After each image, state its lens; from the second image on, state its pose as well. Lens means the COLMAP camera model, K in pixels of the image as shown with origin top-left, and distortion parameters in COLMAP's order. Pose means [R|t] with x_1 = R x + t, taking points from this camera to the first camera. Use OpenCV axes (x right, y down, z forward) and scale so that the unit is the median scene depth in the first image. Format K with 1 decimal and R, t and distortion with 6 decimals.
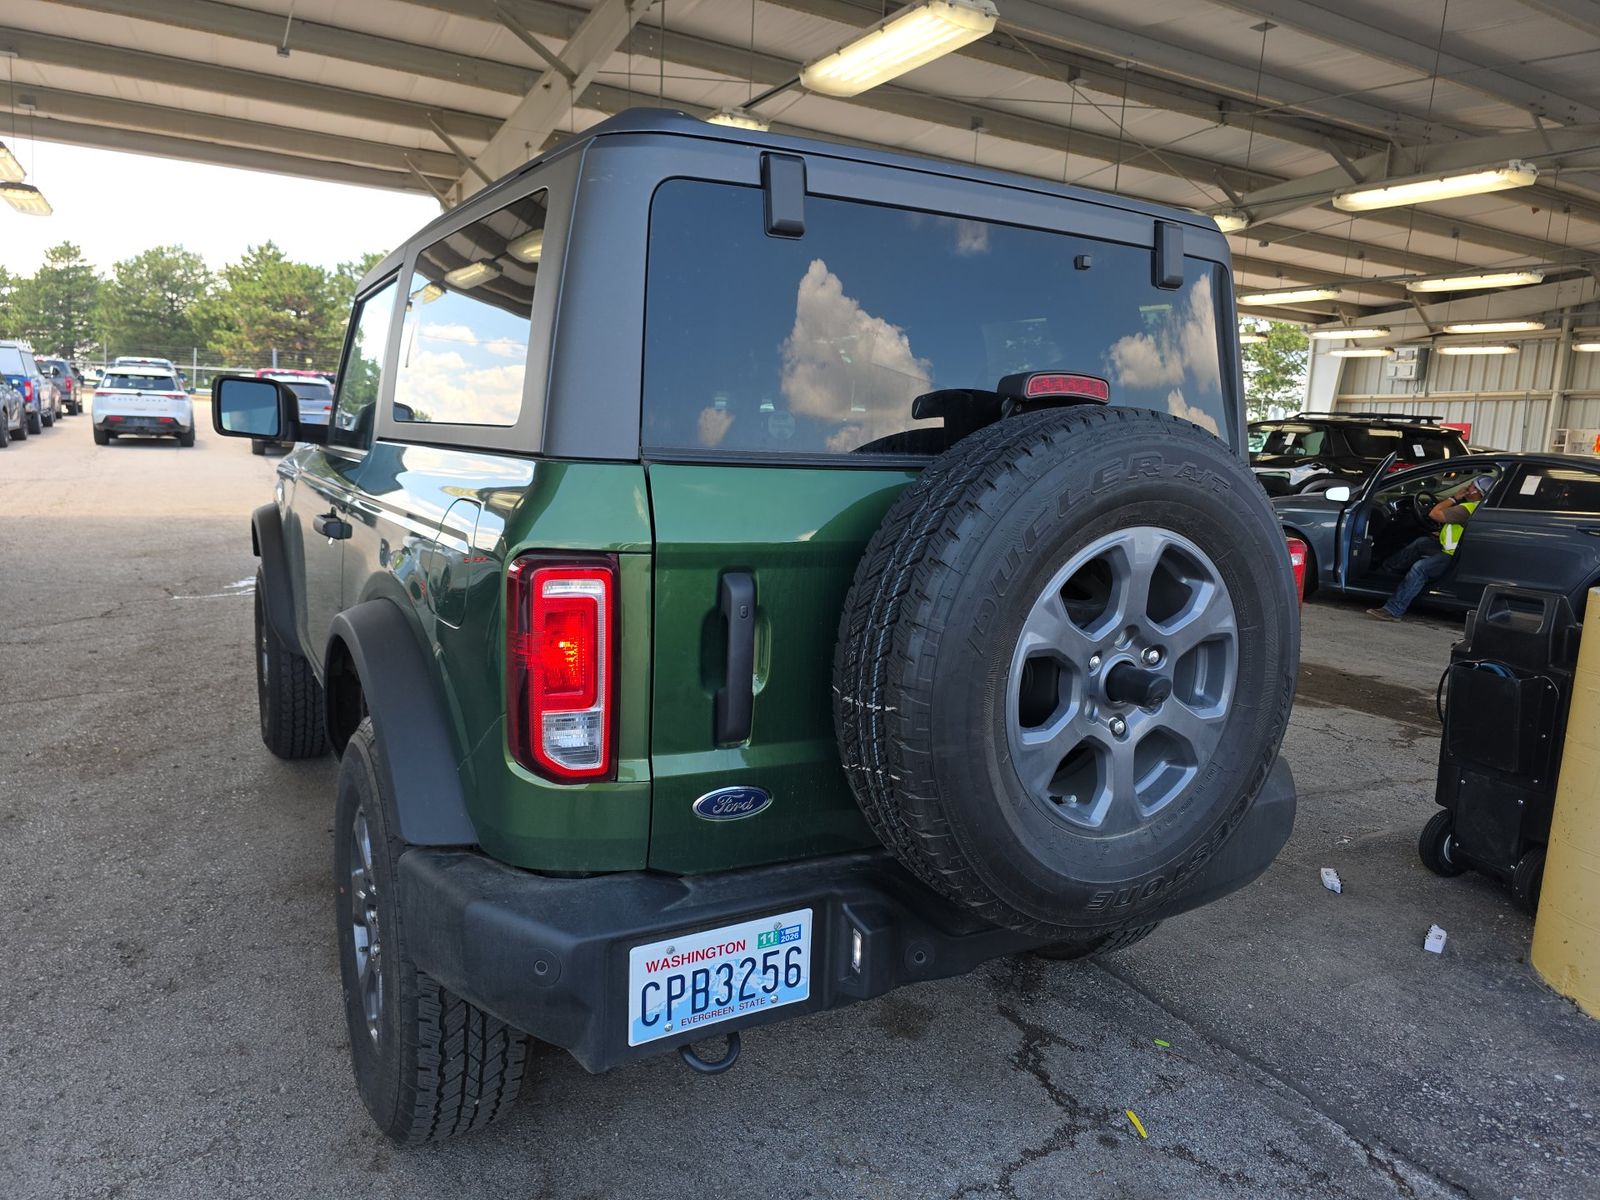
lens RADIAL K [[1099.2, 0, 822.4], [0, 1099.2, 596.8], [0, 0, 1]] dist [0.048151, -0.052163]
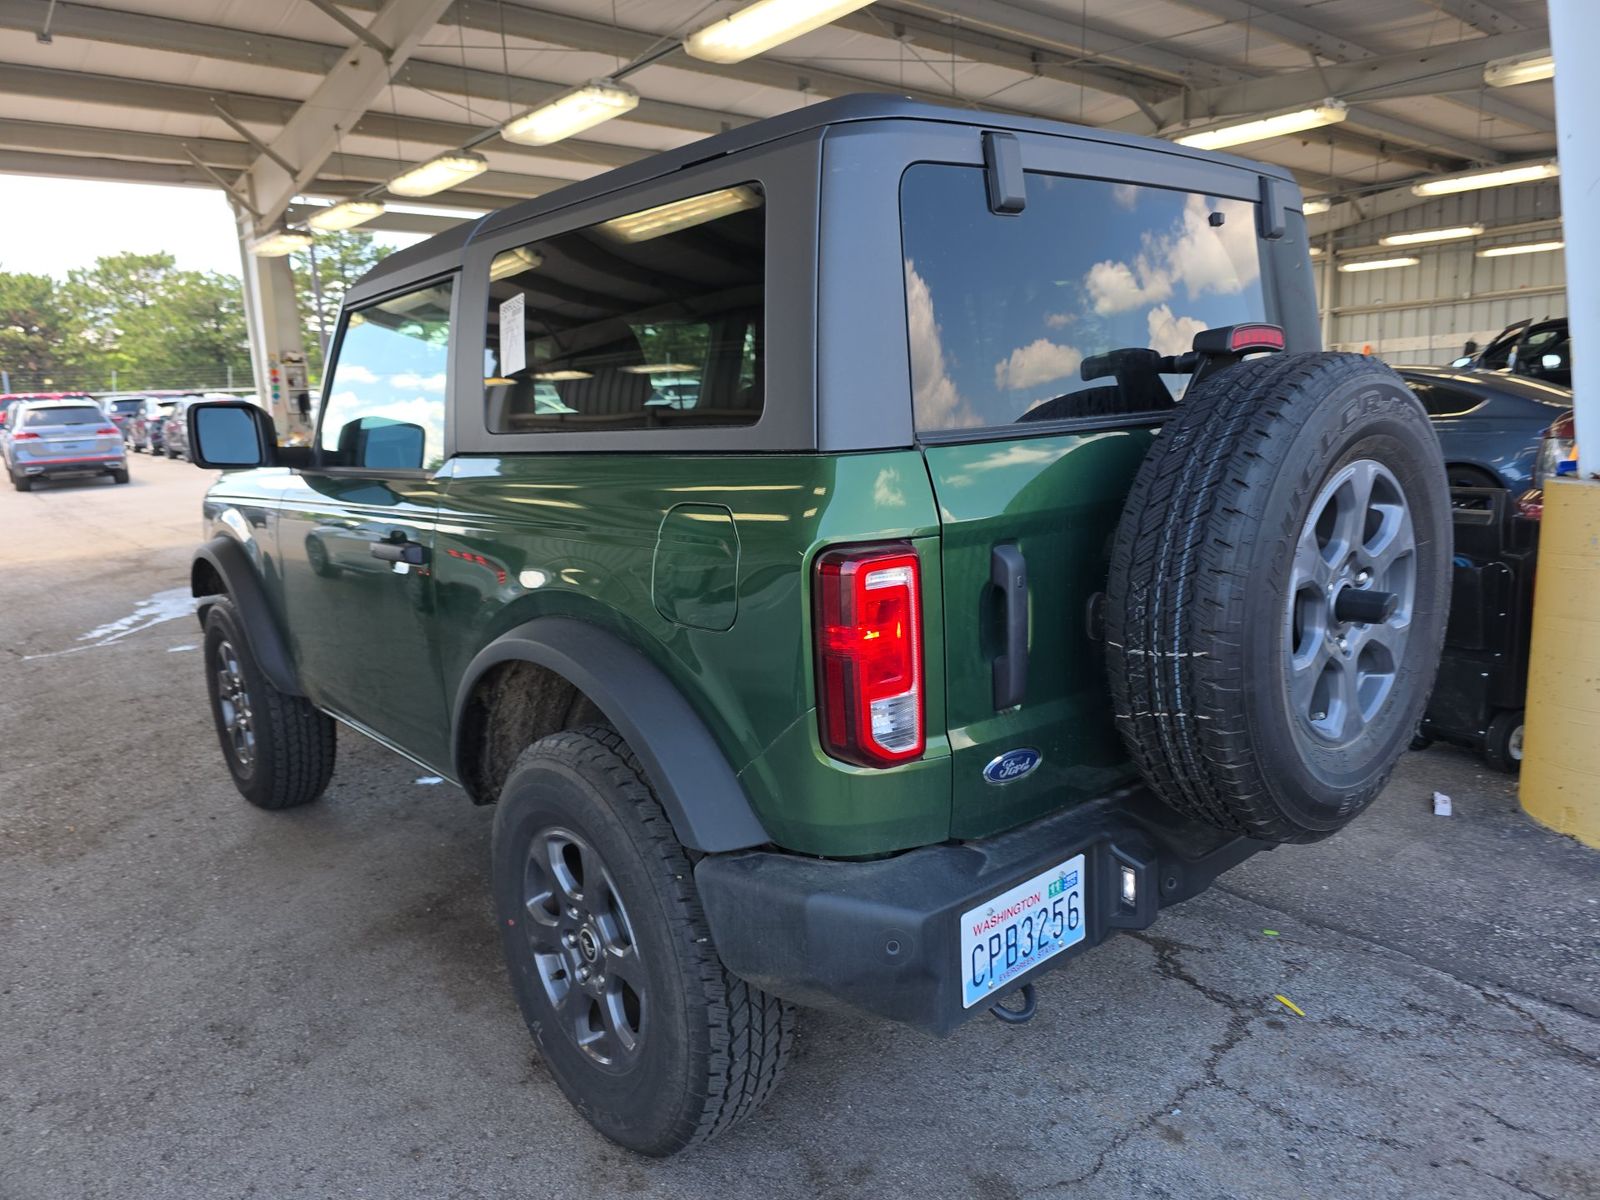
lens RADIAL K [[1099.2, 0, 833.3], [0, 1099.2, 604.7], [0, 0, 1]] dist [0.048151, -0.052163]
pose [[0.977159, -0.123126, 0.173206, -0.280839], [0.116821, 0.992079, 0.046175, -0.021859], [-0.177520, -0.024886, 0.983803, 0.005747]]
